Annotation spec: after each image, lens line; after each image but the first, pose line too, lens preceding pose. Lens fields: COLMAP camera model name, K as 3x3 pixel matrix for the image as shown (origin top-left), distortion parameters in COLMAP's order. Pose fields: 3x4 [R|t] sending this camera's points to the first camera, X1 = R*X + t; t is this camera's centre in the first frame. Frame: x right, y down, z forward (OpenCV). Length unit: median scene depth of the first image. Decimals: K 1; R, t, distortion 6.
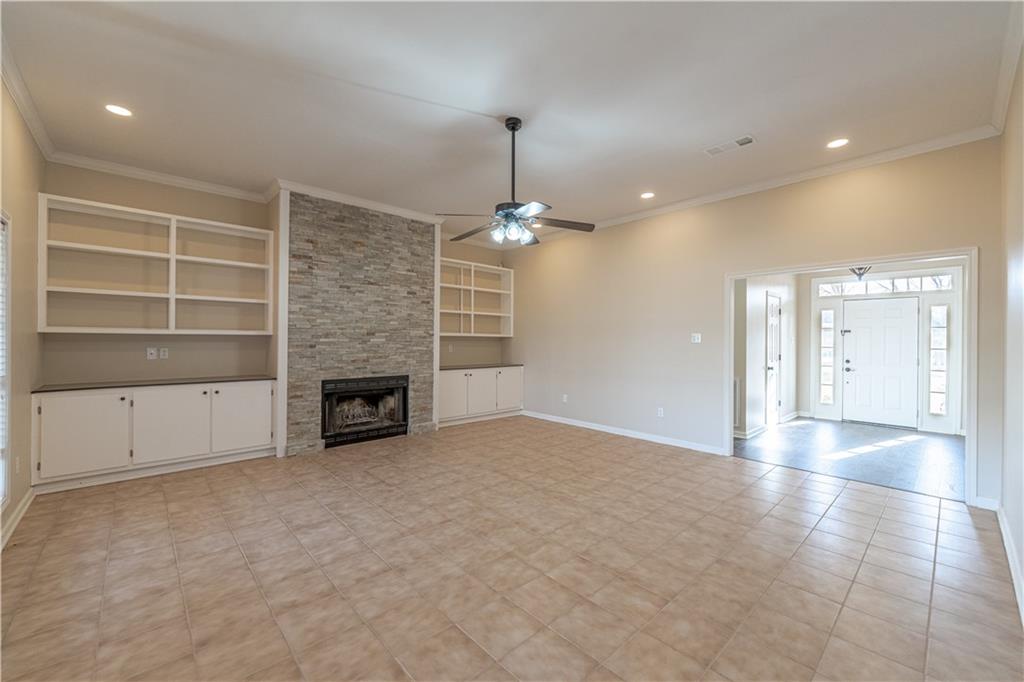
lens RADIAL K [[410.7, 0, 515.5], [0, 410.7, 339.1], [0, 0, 1]] dist [0.000656, 0.000063]
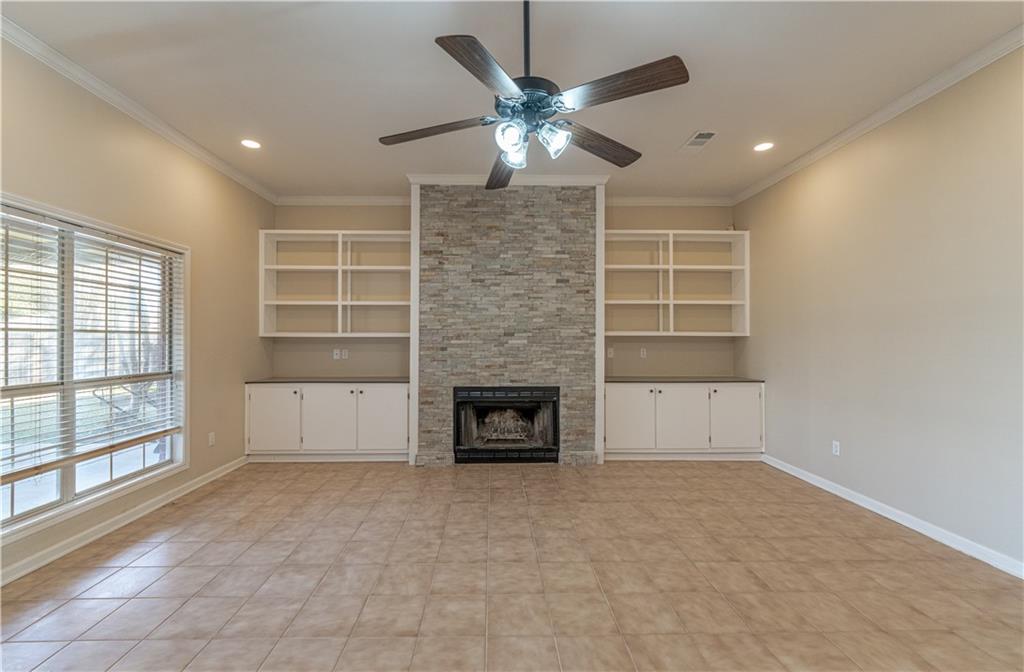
lens RADIAL K [[425.3, 0, 498.3], [0, 425.3, 336.1], [0, 0, 1]] dist [0.000485, -0.000135]
pose [[0.740887, -0.011248, -0.671536, 0.219685], [0.004664, 0.999922, -0.011603, 0.000927], [0.671614, 0.005465, 0.740881, 0.364528]]
